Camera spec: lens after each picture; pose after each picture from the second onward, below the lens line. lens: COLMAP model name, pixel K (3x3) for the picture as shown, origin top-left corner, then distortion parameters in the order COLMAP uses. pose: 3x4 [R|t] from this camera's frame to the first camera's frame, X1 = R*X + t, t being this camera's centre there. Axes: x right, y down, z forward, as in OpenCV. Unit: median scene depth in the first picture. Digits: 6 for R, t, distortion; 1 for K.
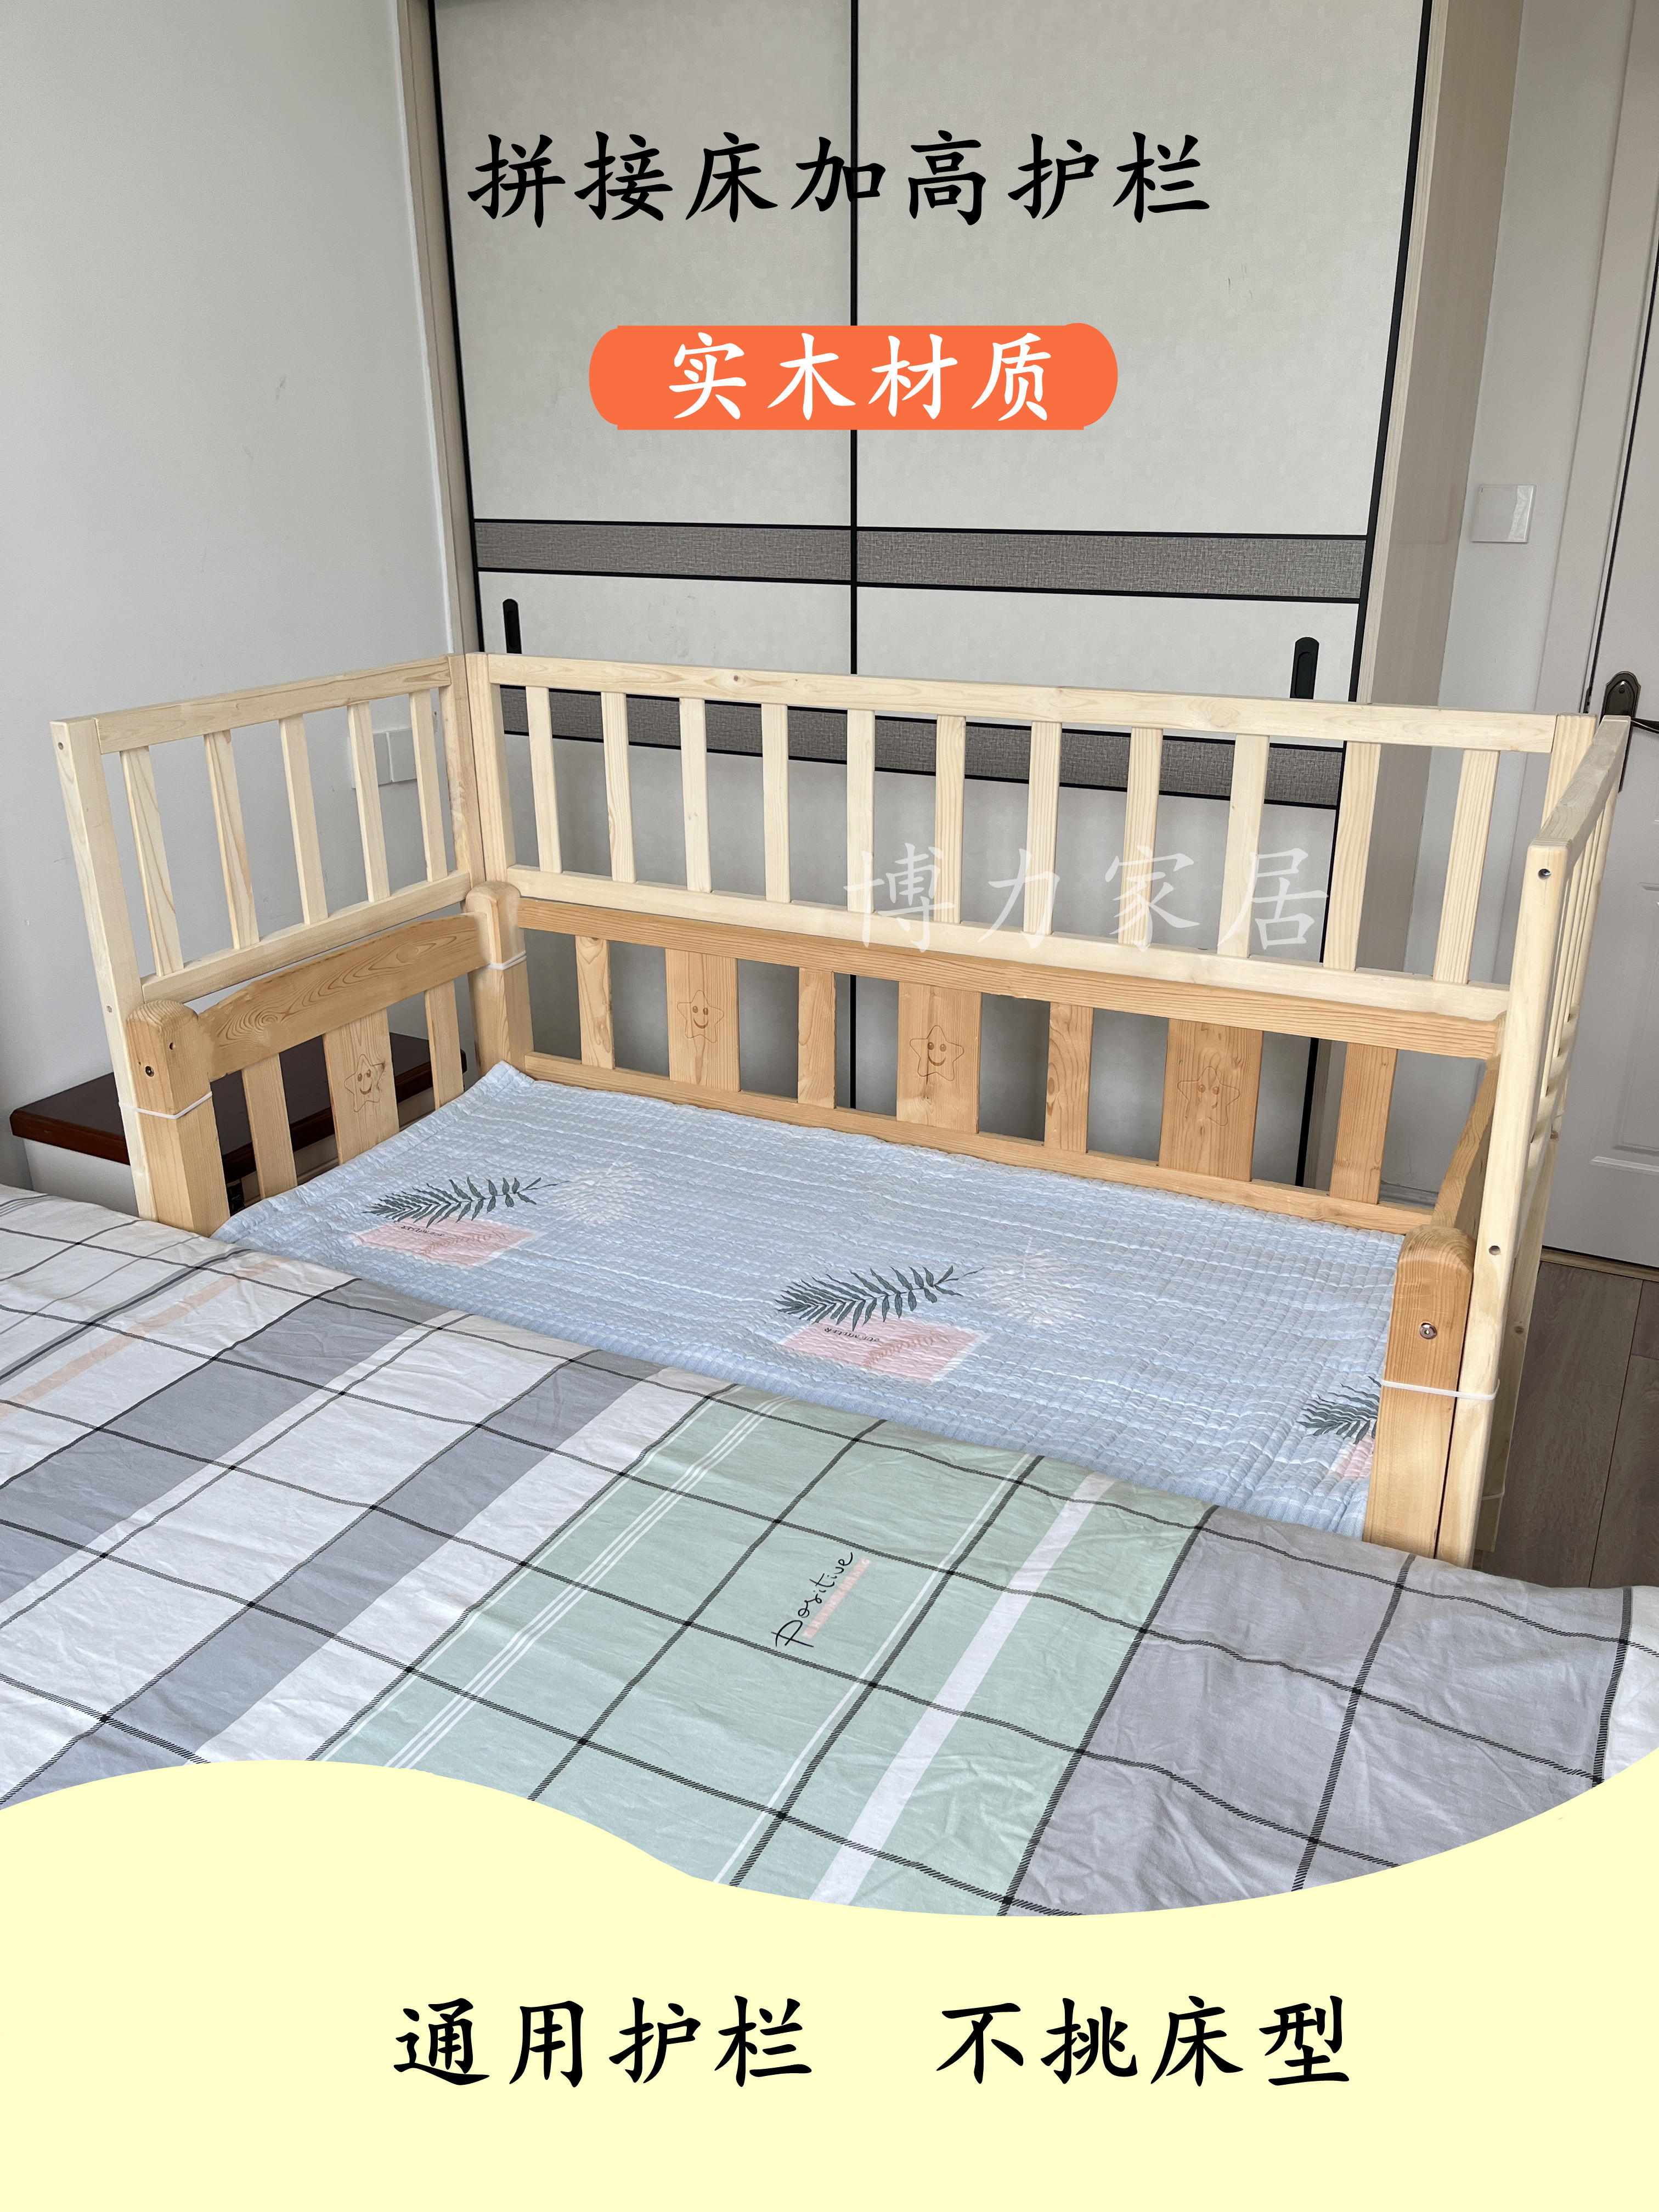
lens RADIAL K [[1700.1, 0, 833.3], [0, 1700.1, 1124.7], [0, 0, 1]] dist [0.052033, -0.046873]
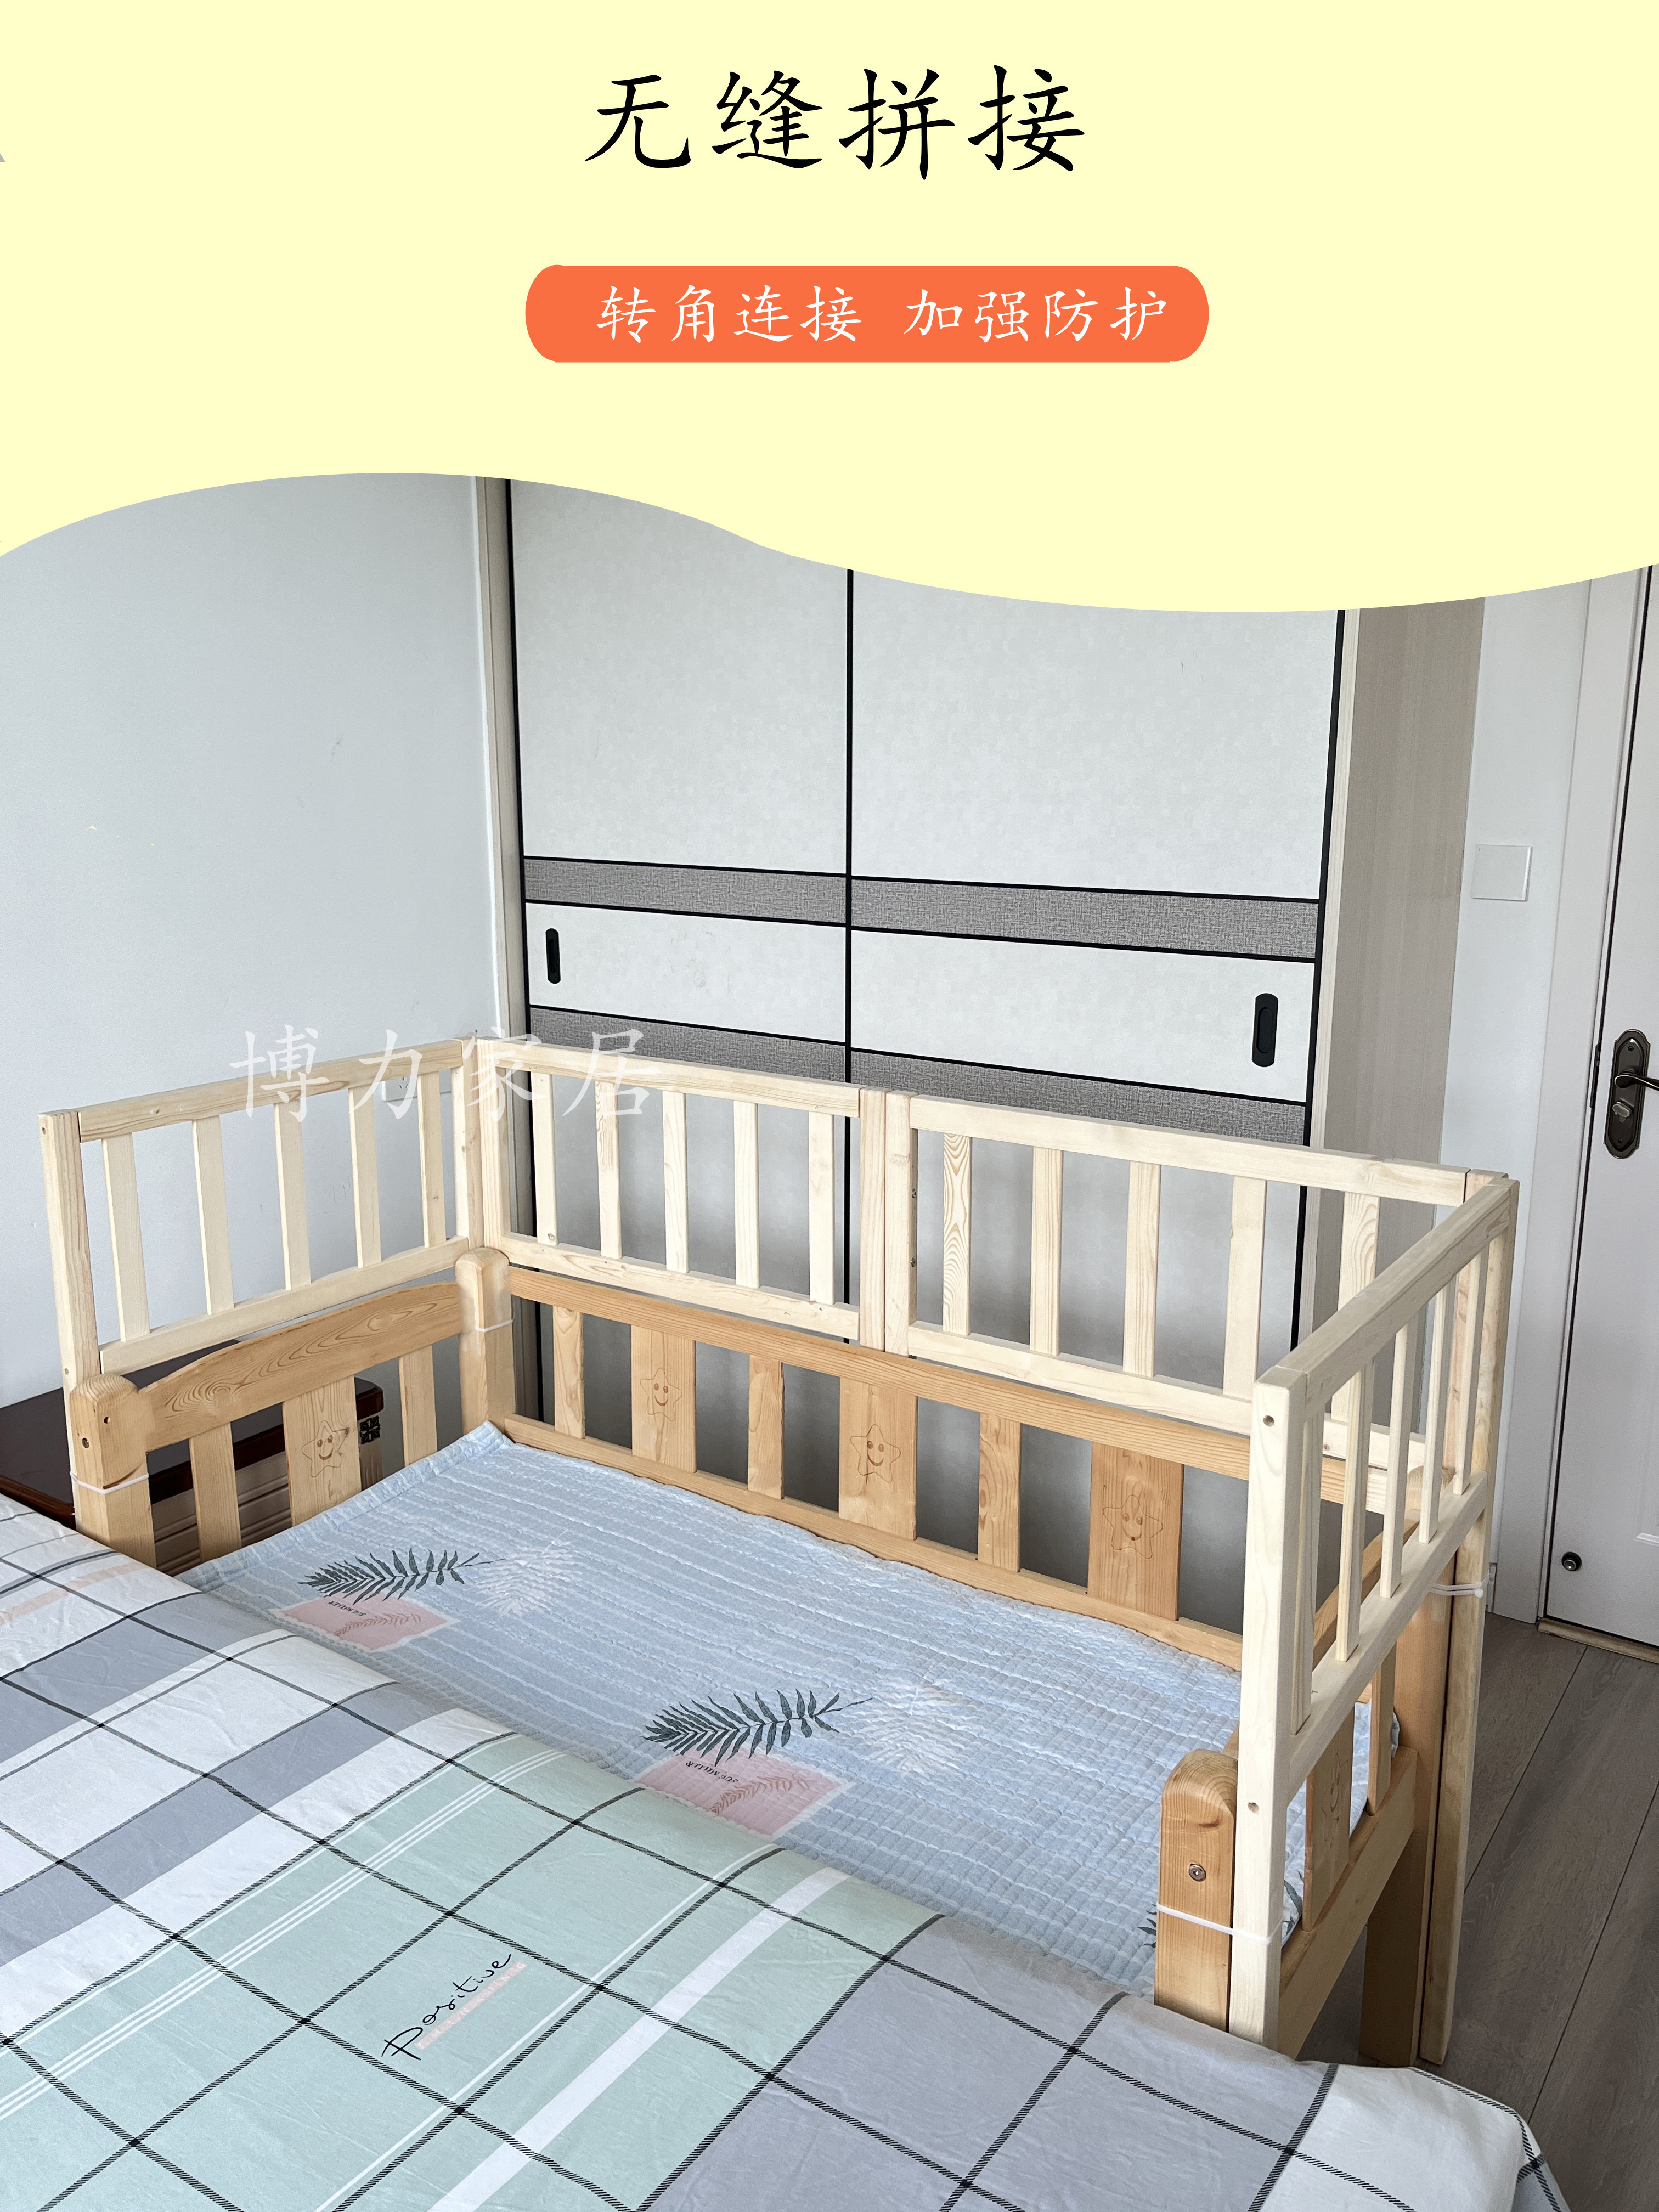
lens RADIAL K [[1700.1, 0, 825.0], [0, 1700.1, 1128.9], [0, 0, 1]] dist [0.052033, -0.046873]
pose [[0.990303, 0.035649, -0.134275, 0.158574], [-0.056112, 0.986810, -0.151847, -0.076122], [0.127091, 0.157909, 0.979241, -0.000228]]
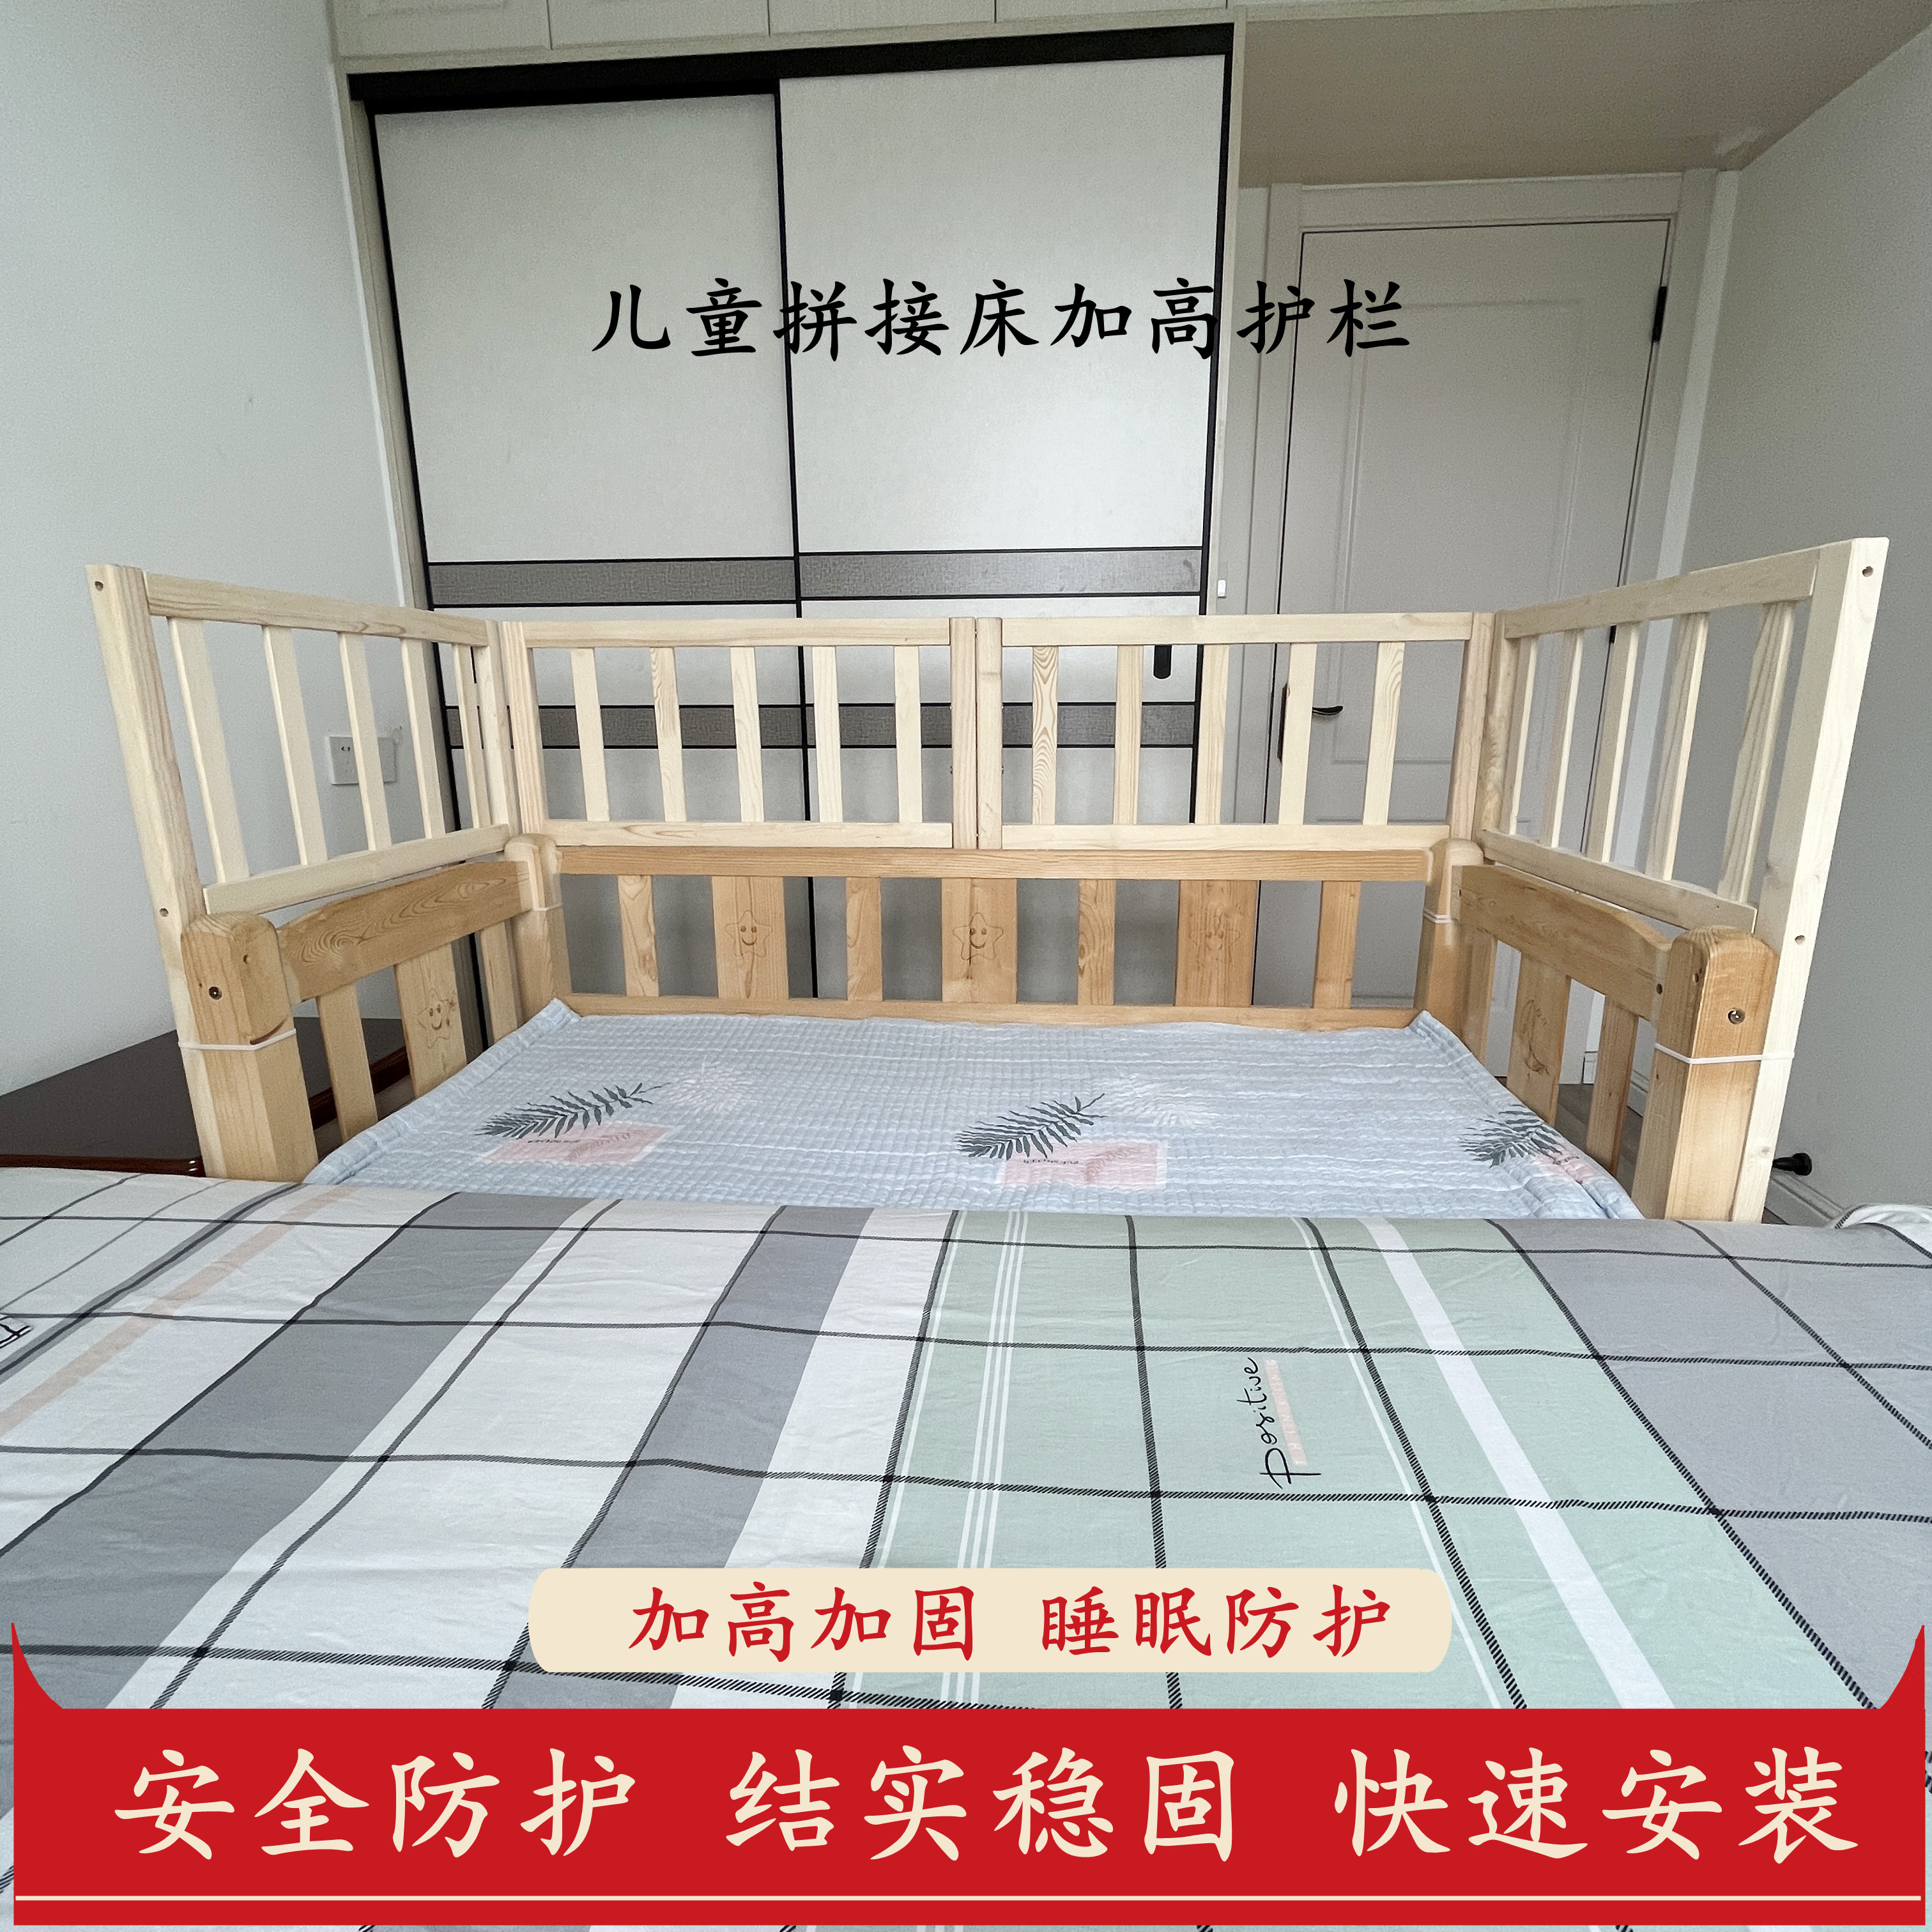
lens RADIAL K [[1052.5, 0, 974.6], [0, 1052.5, 974.1], [0, 0, 1]] dist [-0.001716, 0.001436]
pose [[0.926596, -0.093692, 0.364200, -0.209177], [0.139691, 0.984925, -0.102026, 0.057111], [-0.349150, 0.145412, 0.925716, 0.333131]]
